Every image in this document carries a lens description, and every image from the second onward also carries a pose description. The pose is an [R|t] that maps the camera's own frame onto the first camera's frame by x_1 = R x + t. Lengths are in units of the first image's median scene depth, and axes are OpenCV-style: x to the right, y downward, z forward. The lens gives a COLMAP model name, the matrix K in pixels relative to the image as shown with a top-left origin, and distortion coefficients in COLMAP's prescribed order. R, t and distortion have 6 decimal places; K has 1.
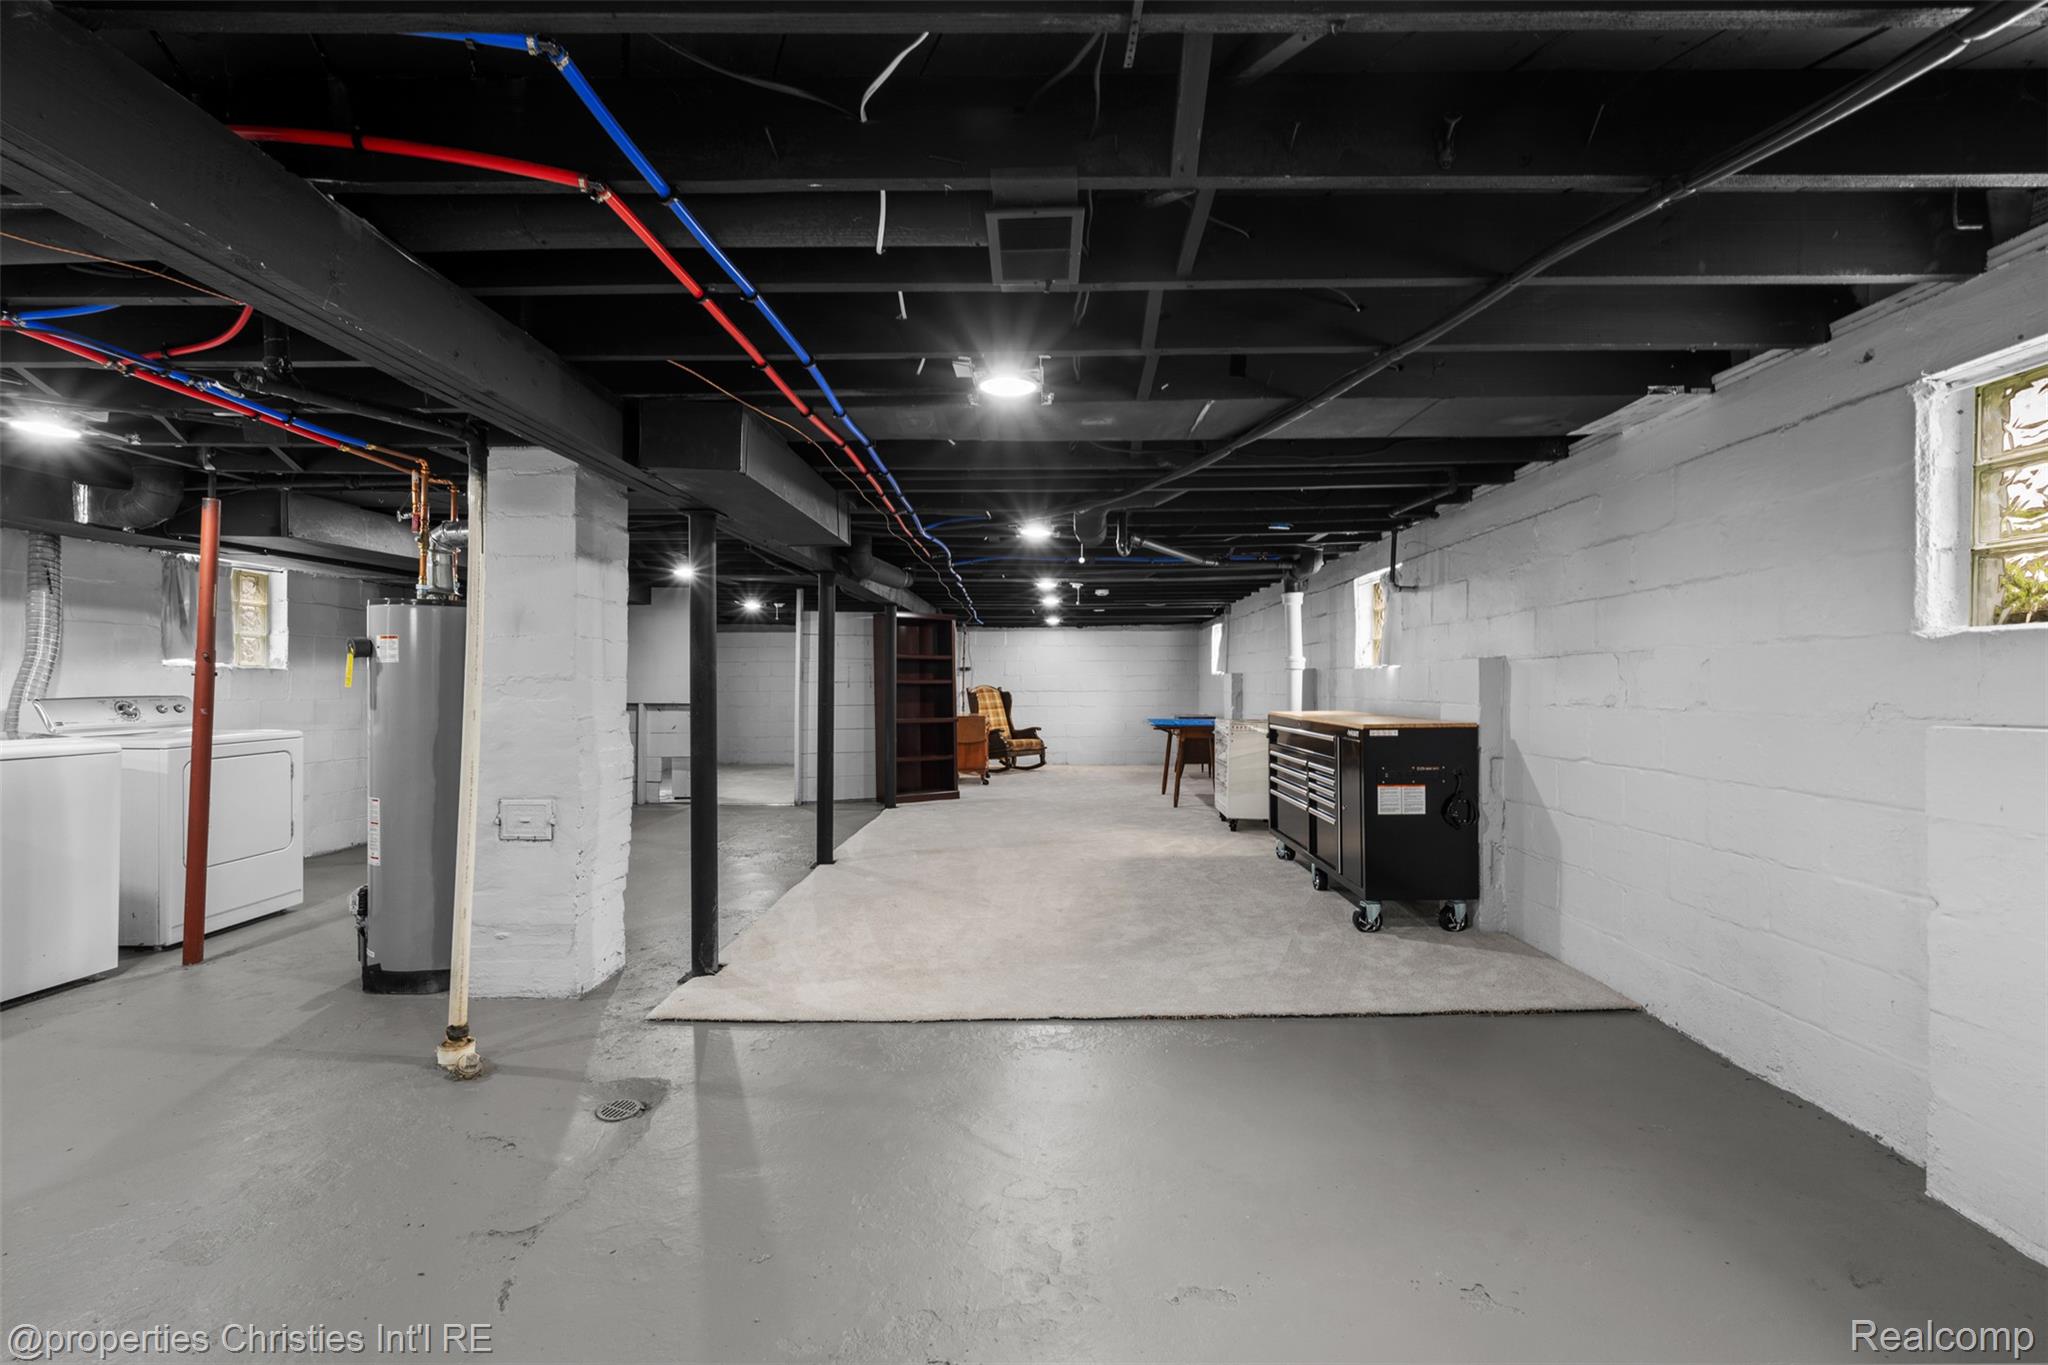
lens RADIAL K [[869.4, 0, 1024.0], [0, 869.4, 682.5], [0, 0, 1]] dist [-0.002710, -0.000149]
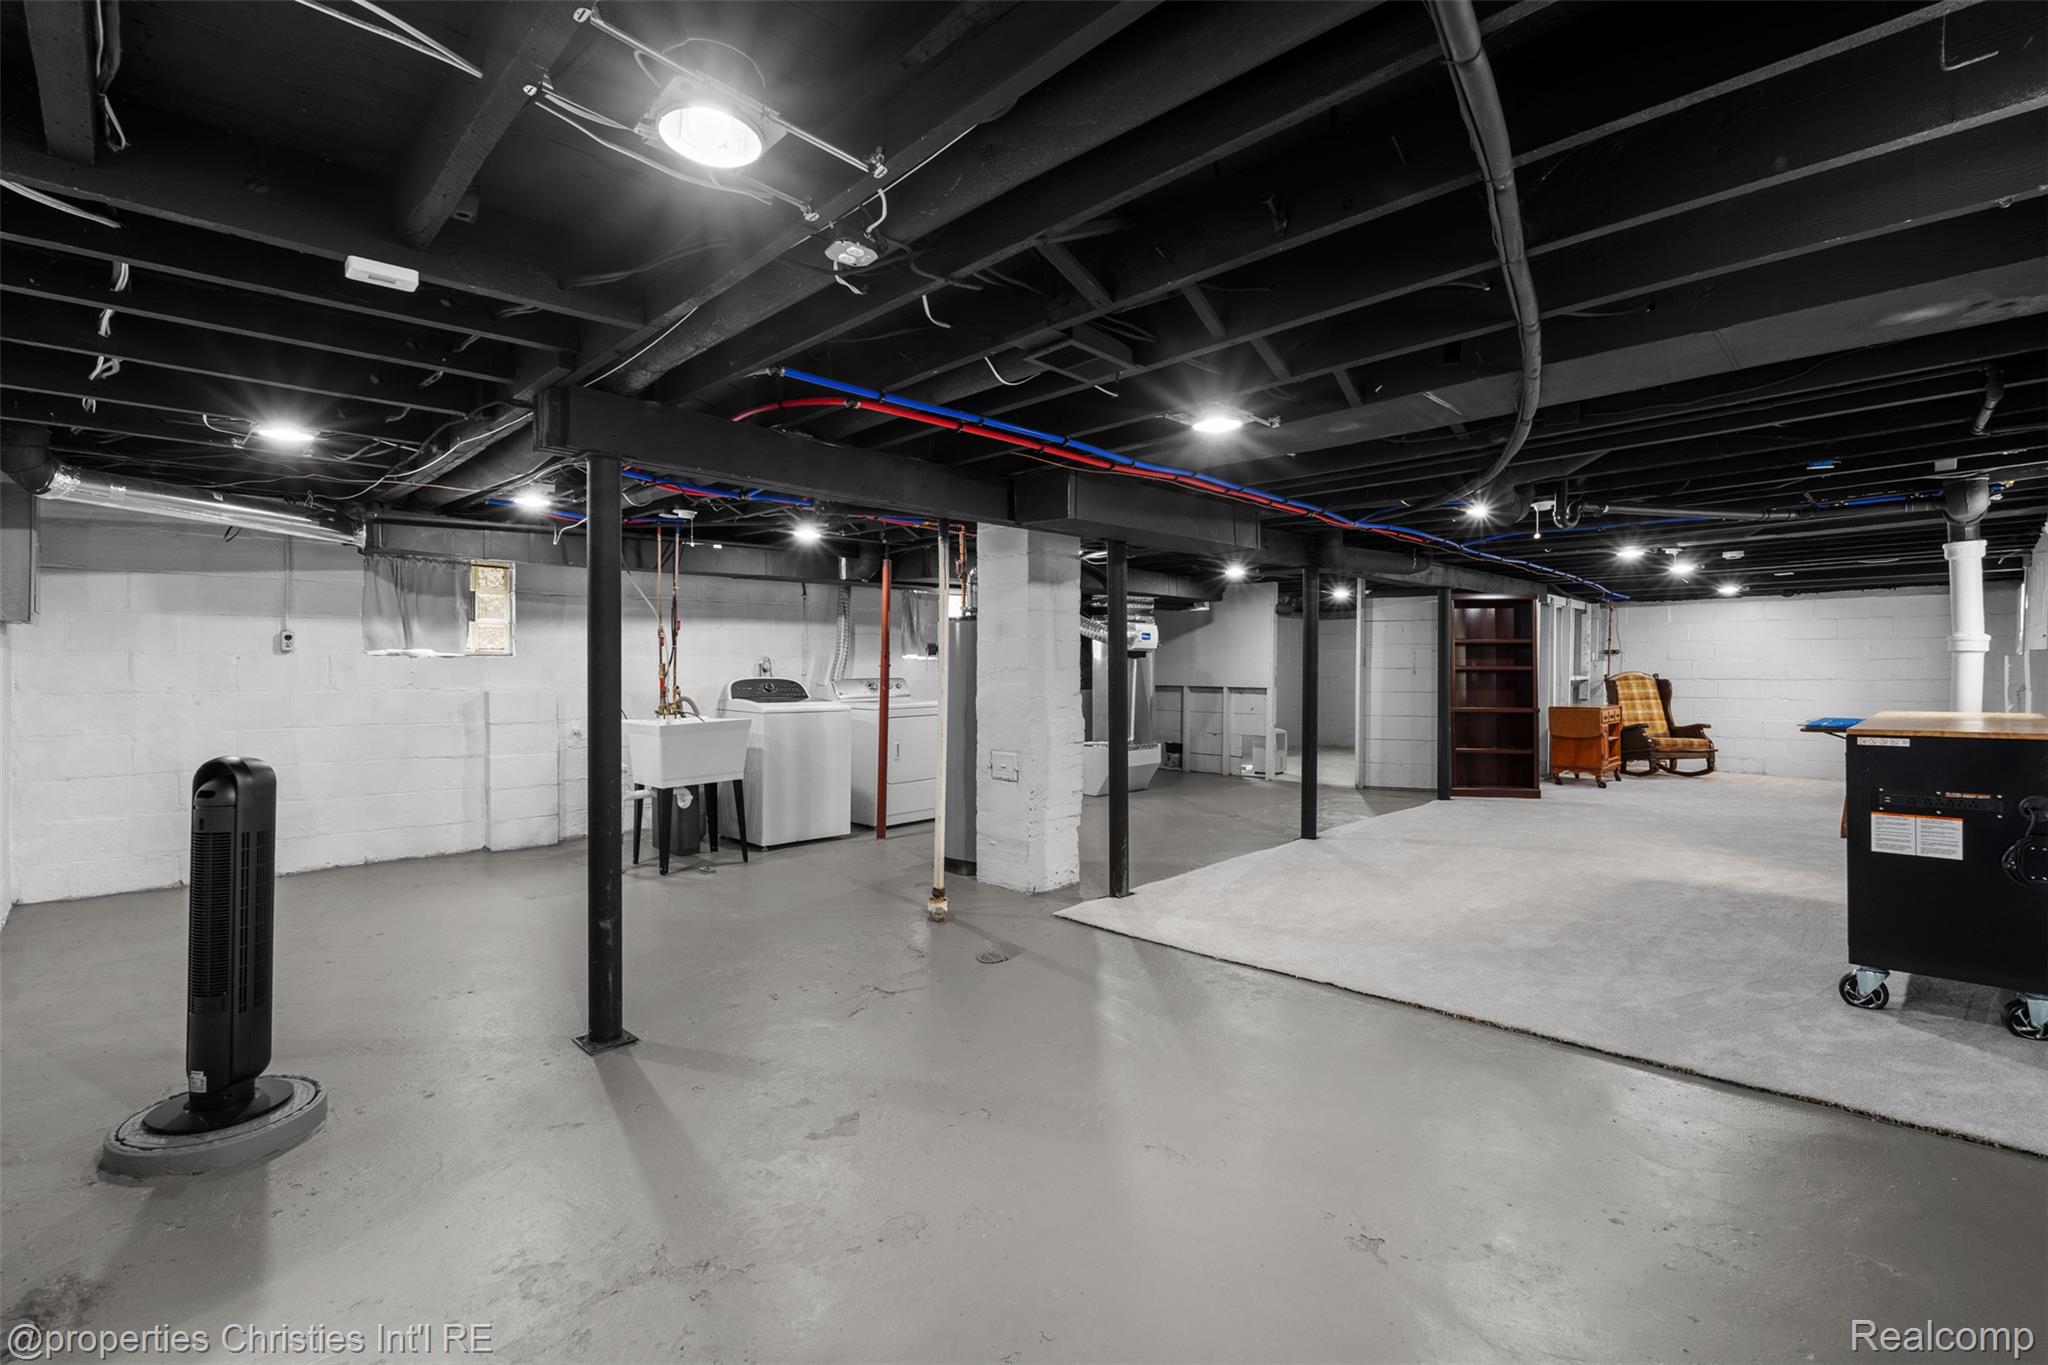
lens RADIAL K [[869.4, 0, 1024.0], [0, 869.4, 682.5], [0, 0, 1]] dist [-0.002710, -0.000149]
pose [[0.728961, 0.010611, -0.684473, 0.411401], [0.001776, 0.999847, 0.017391, -0.006815], [0.684553, -0.013893, 0.728831, -0.034733]]
